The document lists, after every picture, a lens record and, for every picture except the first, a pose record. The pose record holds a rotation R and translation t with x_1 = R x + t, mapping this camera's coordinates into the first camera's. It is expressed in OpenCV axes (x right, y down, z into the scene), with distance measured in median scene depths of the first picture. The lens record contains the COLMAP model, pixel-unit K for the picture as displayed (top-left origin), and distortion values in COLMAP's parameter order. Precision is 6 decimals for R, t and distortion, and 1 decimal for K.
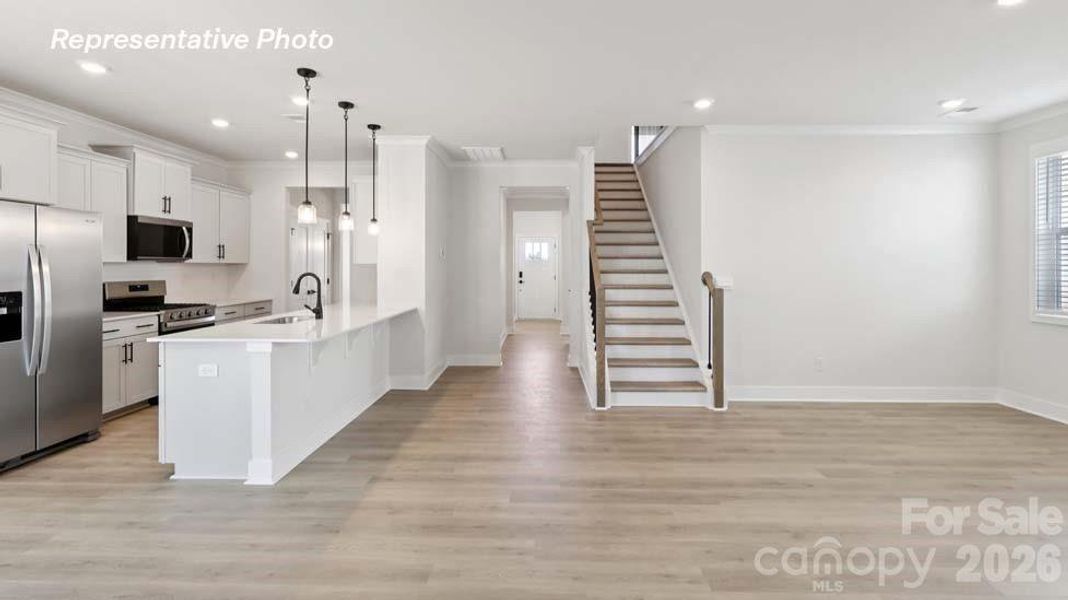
lens RADIAL K [[497.2, 0, 533.8], [0, 497.2, 268.9], [0, 0, 1]] dist [0.000545, -0.000723]
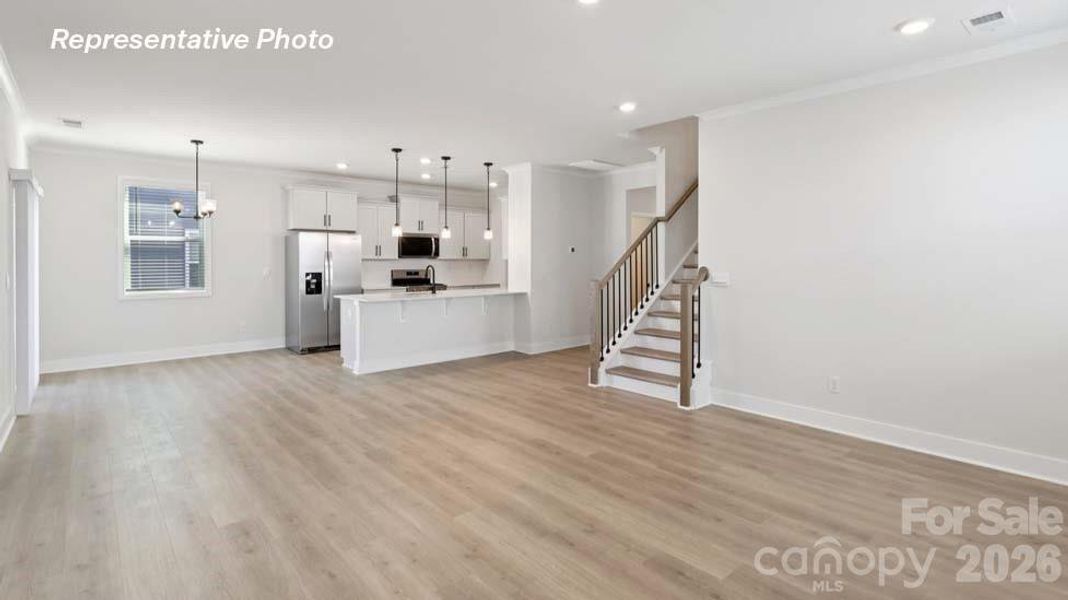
lens RADIAL K [[497.2, 0, 530.2], [0, 497.2, 263.9], [0, 0, 1]] dist [0.000545, -0.000723]
pose [[0.678105, 0.002328, -0.734961, 0.832926], [-0.002996, 0.999995, 0.000403, 0.002428], [0.734959, 0.001928, 0.678109, 0.116165]]
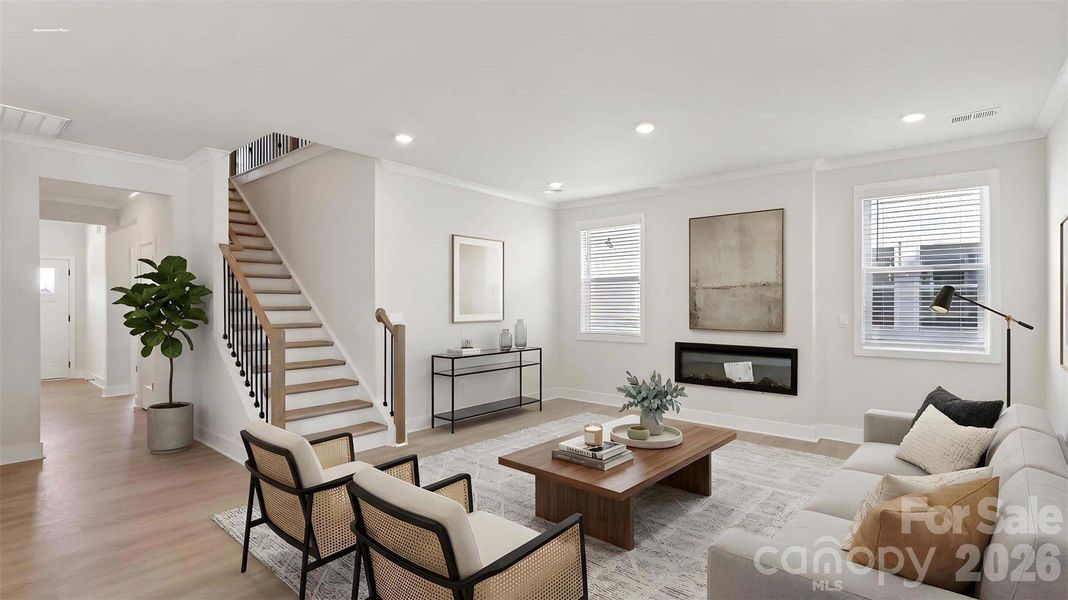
lens RADIAL K [[497.2, 0, 531.9], [0, 497.2, 303.9], [0, 0, 1]] dist [0.000545, -0.000723]
pose [[0.620102, -0.004584, 0.784508, -0.237863], [0.006891, 0.999976, 0.000396, -0.000717], [-0.784491, 0.005161, 0.620118, 0.157858]]
